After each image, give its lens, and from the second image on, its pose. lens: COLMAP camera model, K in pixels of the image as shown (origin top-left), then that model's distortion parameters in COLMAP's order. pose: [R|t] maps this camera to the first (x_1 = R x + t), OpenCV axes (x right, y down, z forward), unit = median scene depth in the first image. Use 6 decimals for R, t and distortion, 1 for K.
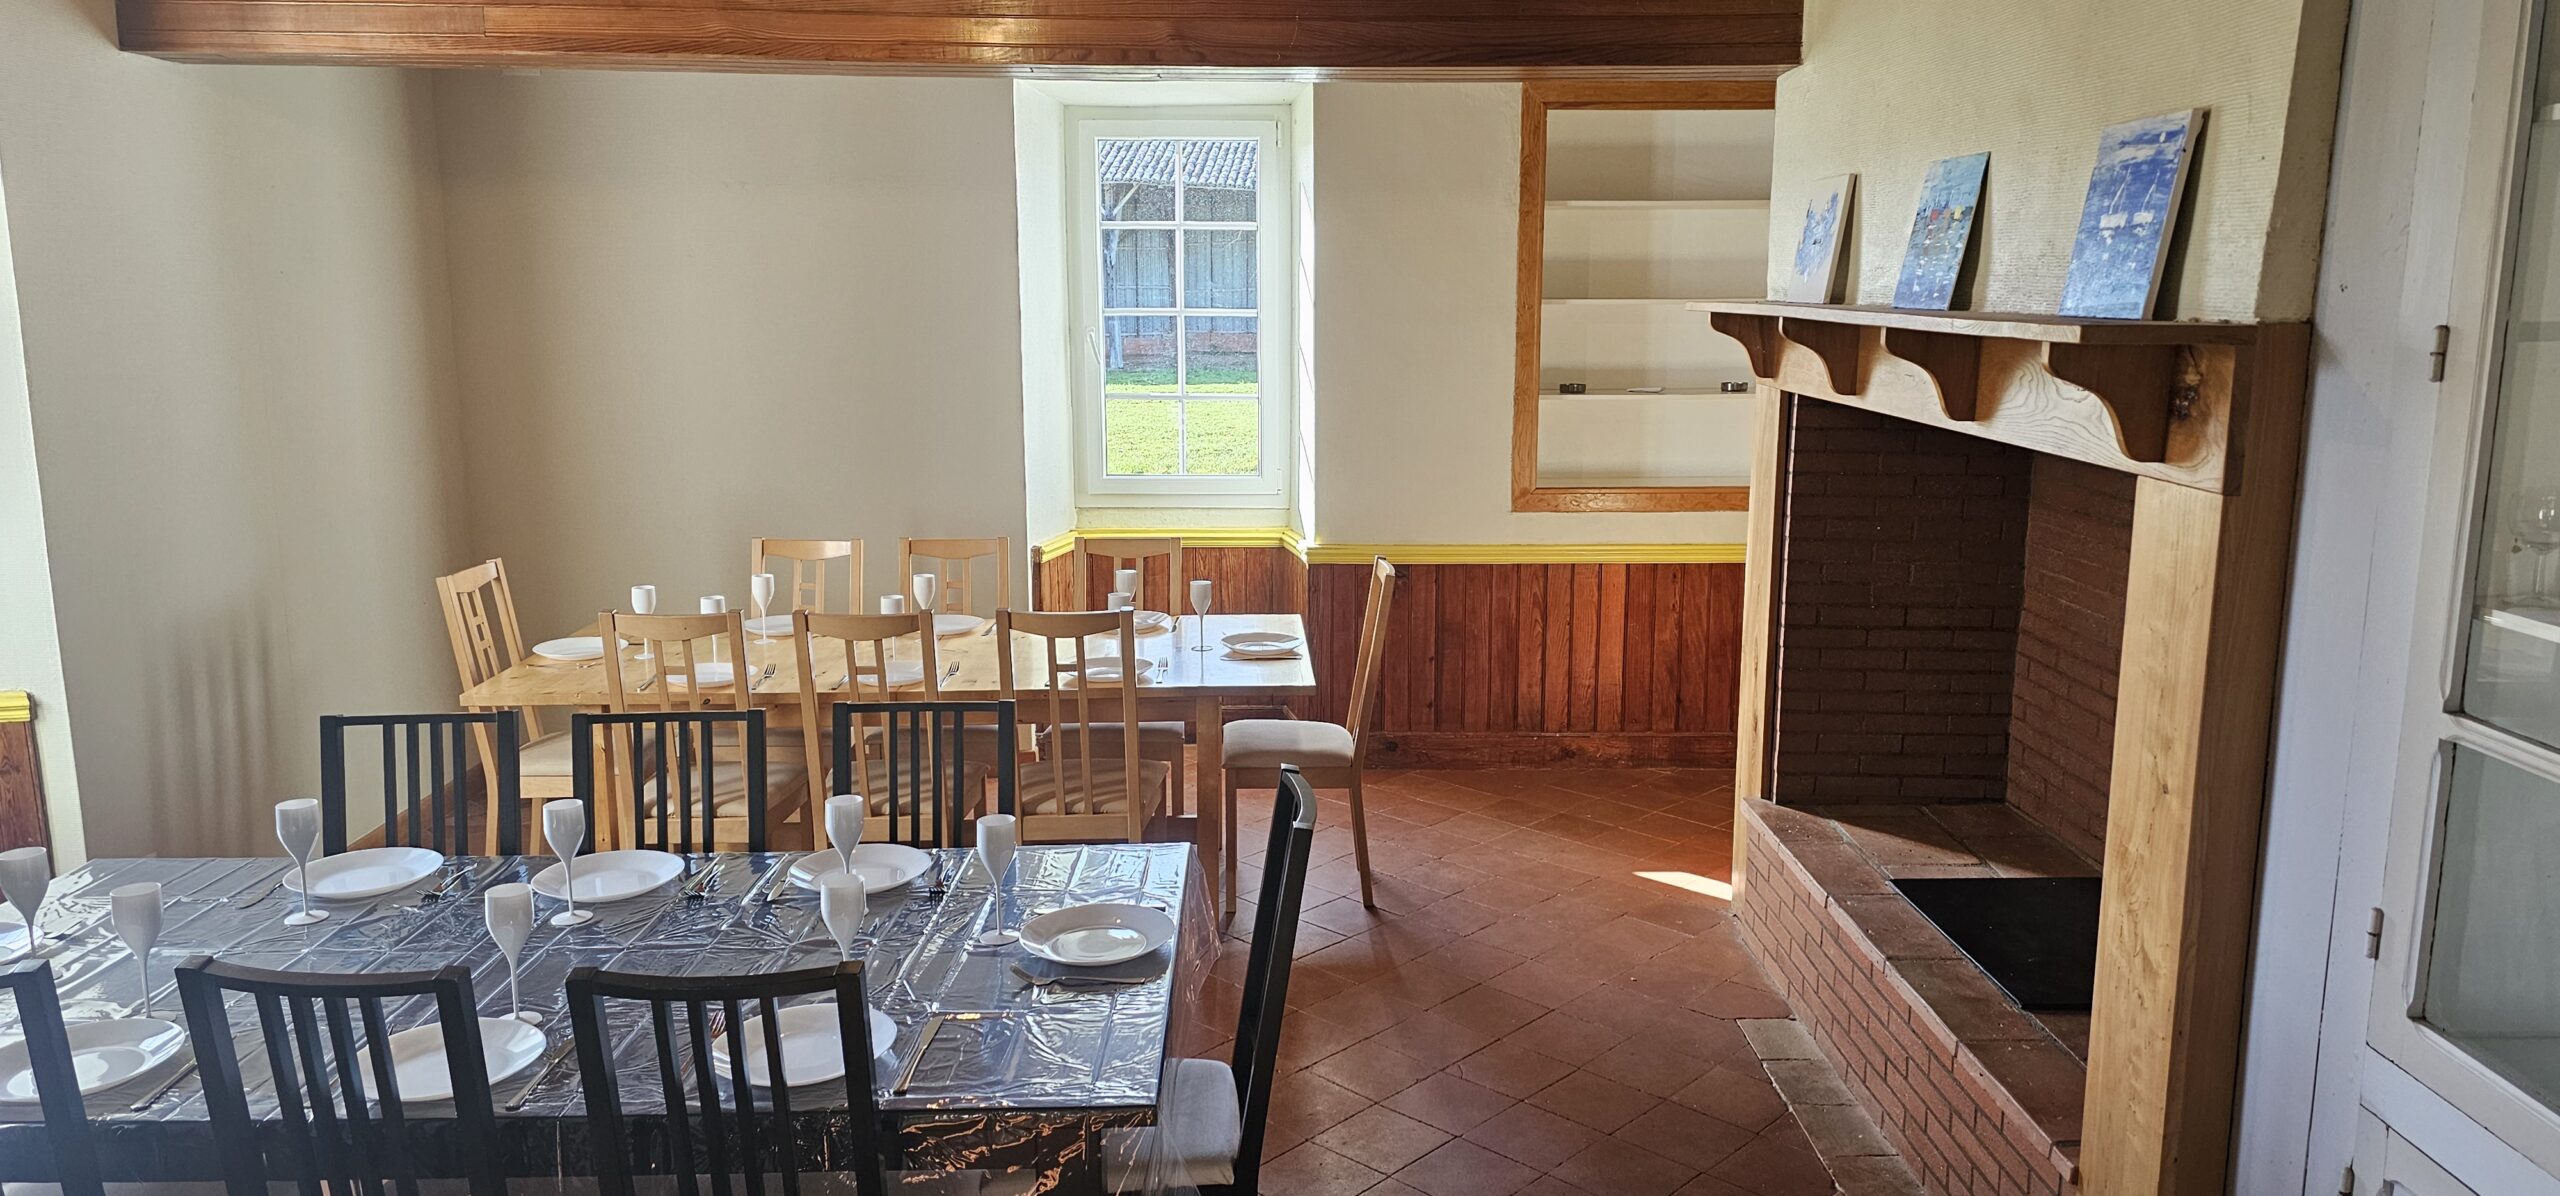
lens RADIAL K [[1682.8, 0, 1249.6], [0, 1682.8, 564.4], [0, 0, 1]] dist [0.081413, -0.087591]
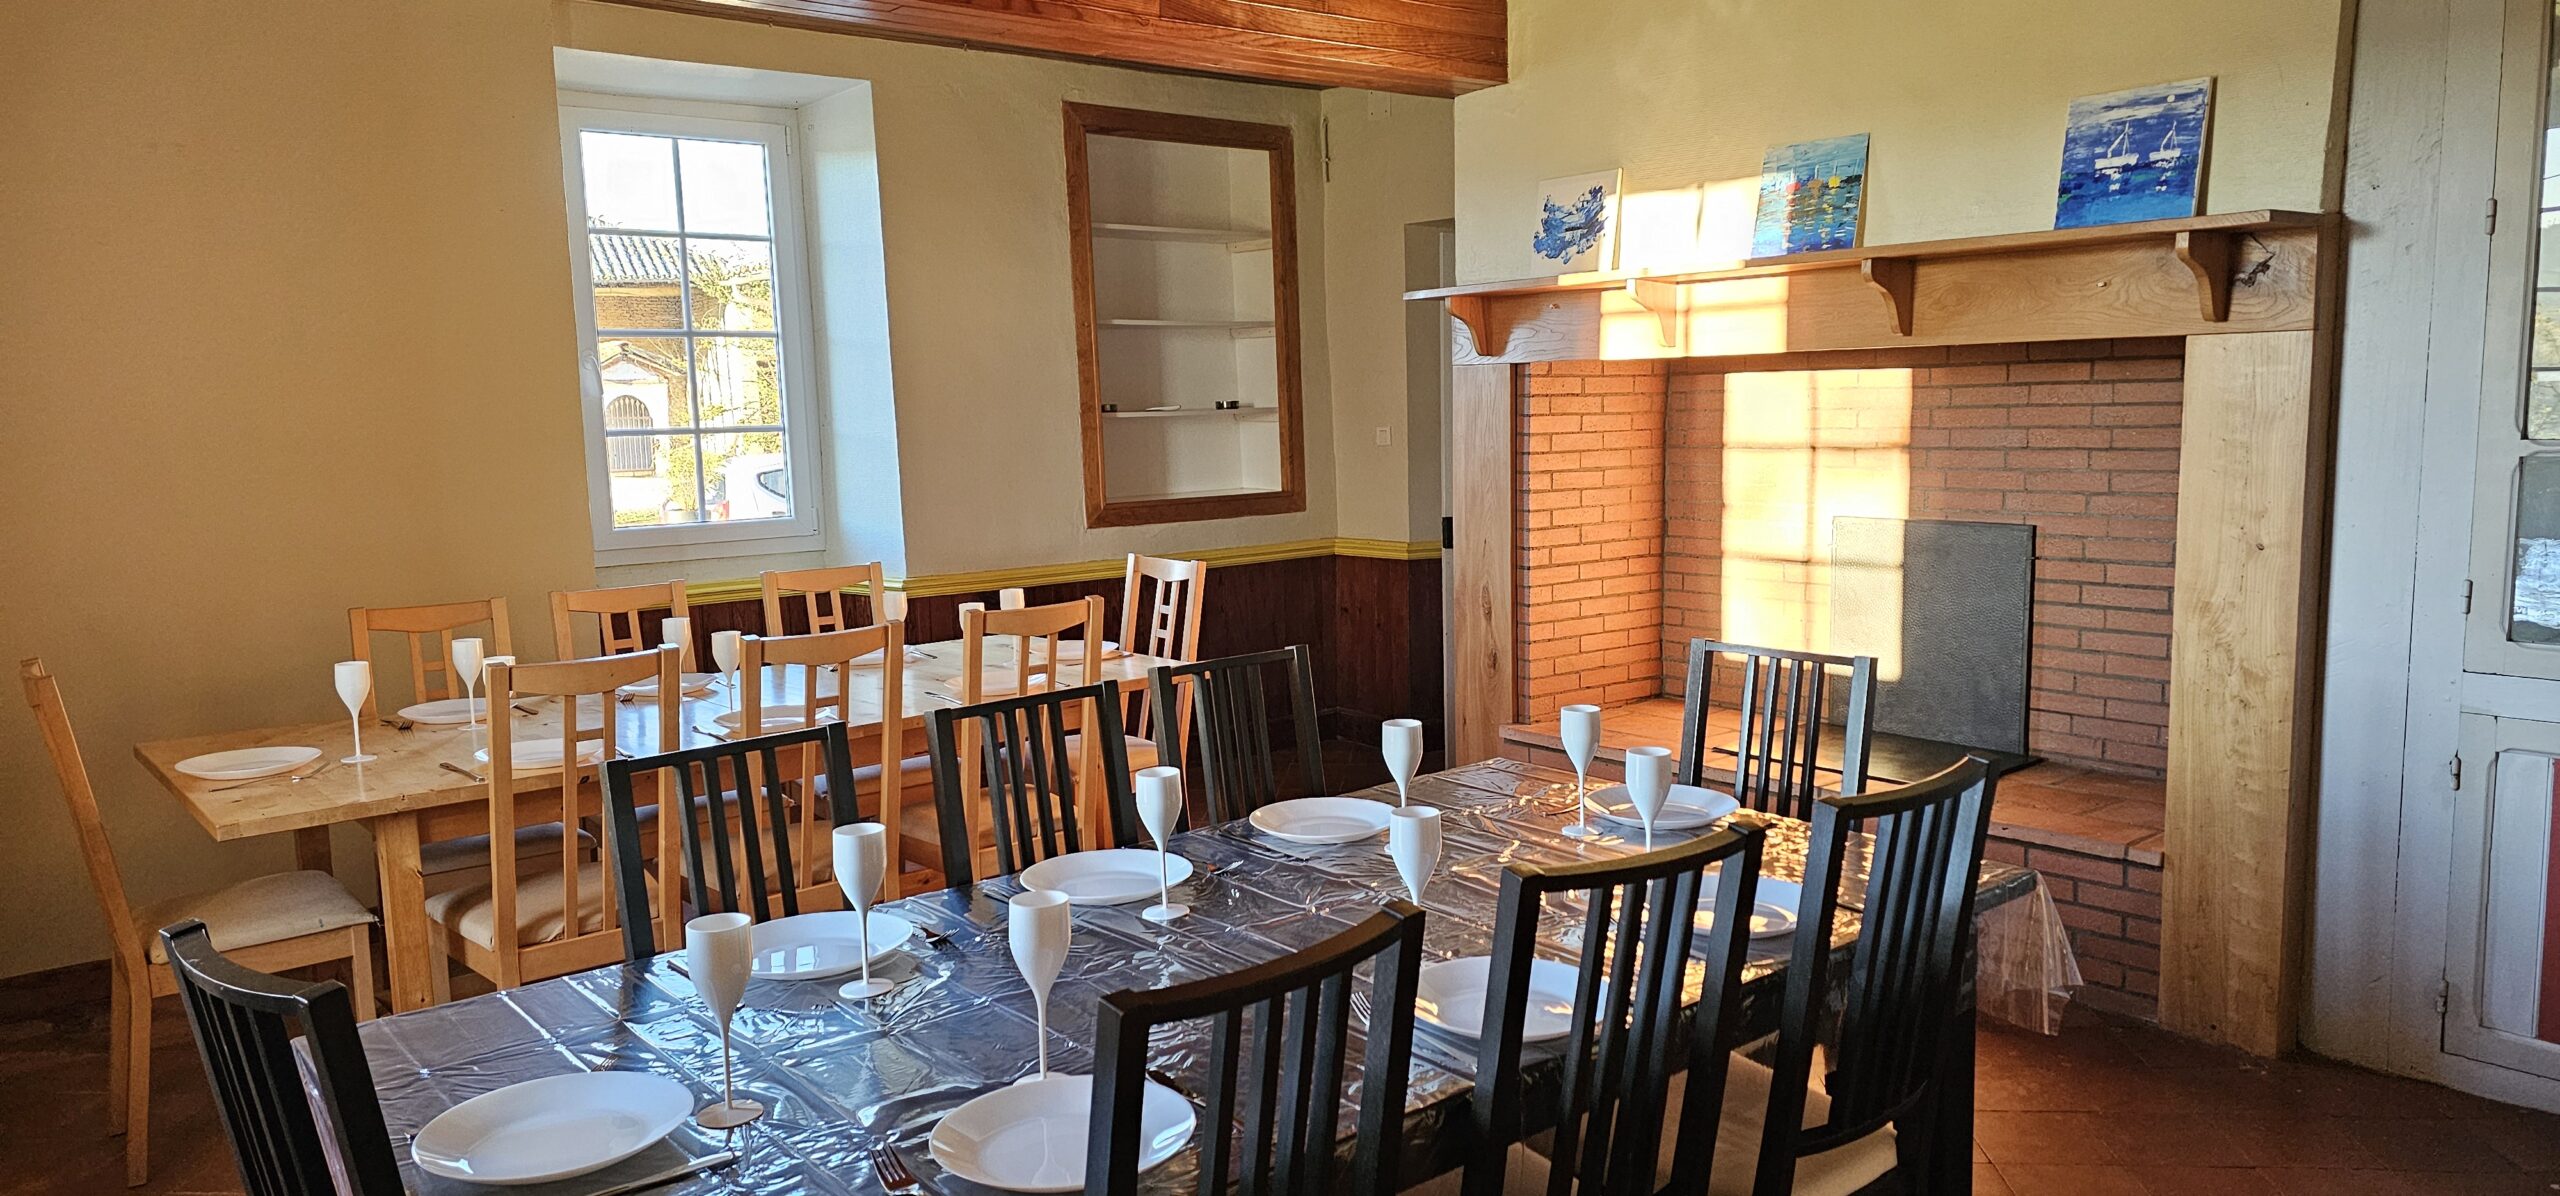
lens RADIAL K [[1677.9, 0, 1274.2], [0, 1677.9, 587.9], [0, 0, 1]] dist [0.082799, -0.086374]
pose [[0.769764, -0.085423, 0.632586, -0.494060], [0.124662, 0.992041, -0.017732, 0.043715], [-0.626037, 0.092509, 0.774287, 0.206013]]
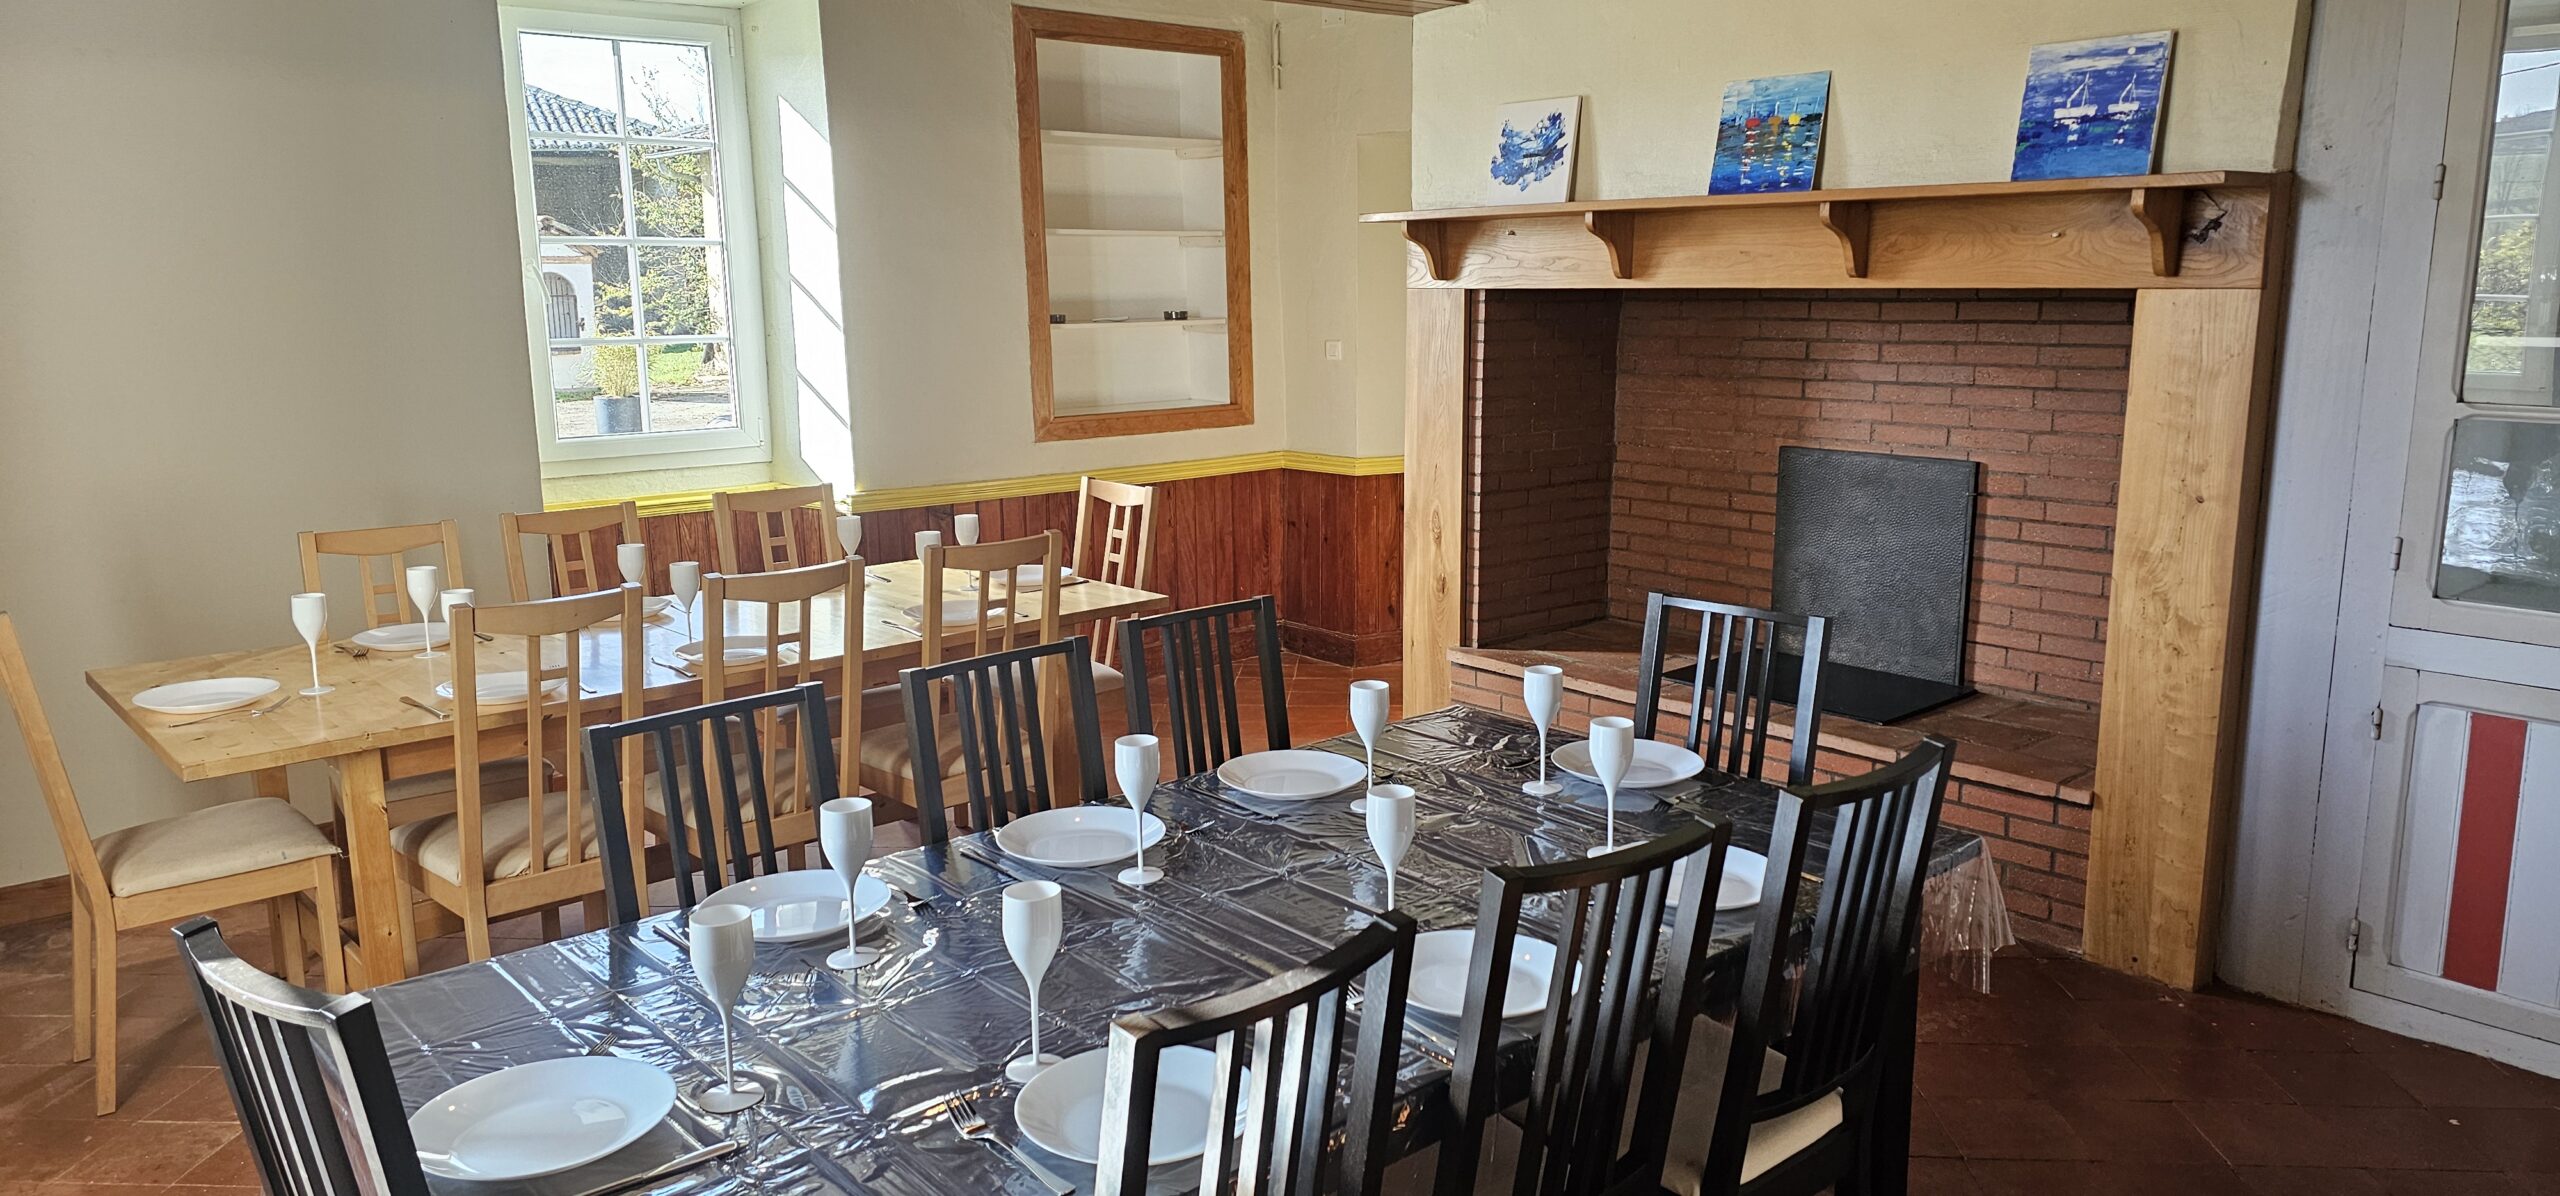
lens RADIAL K [[1682.8, 0, 1249.6], [0, 1682.8, 564.4], [0, 0, 1]] dist [0.081413, -0.087591]
pose [[0.753502, -0.114410, 0.647415, -0.506467], [0.113954, 0.992565, 0.042777, 0.015681], [-0.647495, 0.041543, 0.760936, 0.206724]]
